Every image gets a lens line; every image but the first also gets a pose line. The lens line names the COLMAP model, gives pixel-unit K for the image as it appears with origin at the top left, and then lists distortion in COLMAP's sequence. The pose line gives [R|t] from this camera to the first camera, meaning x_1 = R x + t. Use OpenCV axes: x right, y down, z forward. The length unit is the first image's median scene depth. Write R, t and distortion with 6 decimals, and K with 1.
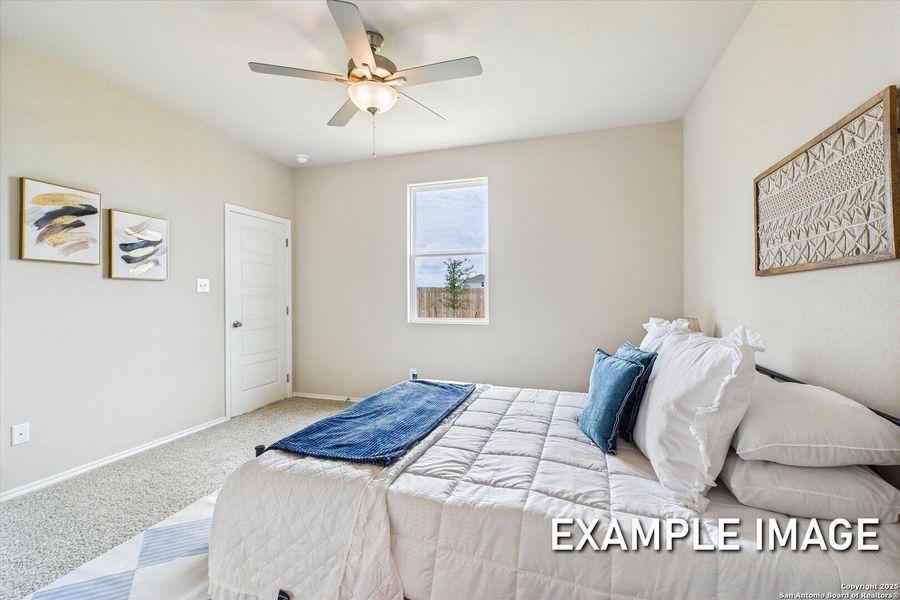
lens RADIAL K [[436.9, 0, 530.9], [0, 436.9, 298.2], [0, 0, 1]] dist [0.001445, 0.000145]
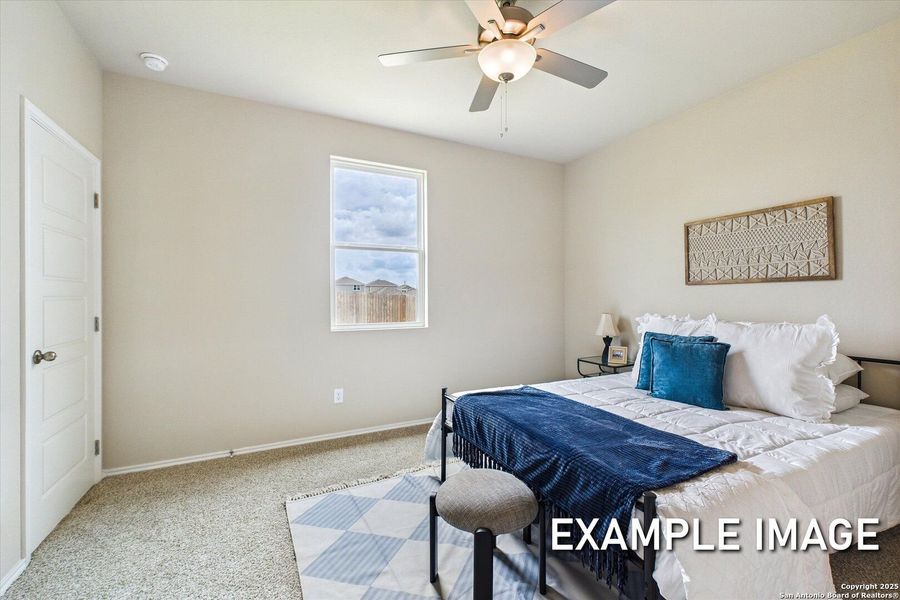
lens RADIAL K [[392.9, 0, 438.6], [0, 392.9, 294.9], [0, 0, 1]] dist [-0.000736, -0.000146]
pose [[0.695400, 0.002874, 0.718617, -0.729517], [0.001778, 0.999982, -0.005720, -0.004899], [-0.718620, 0.005255, 0.695383, 0.415695]]
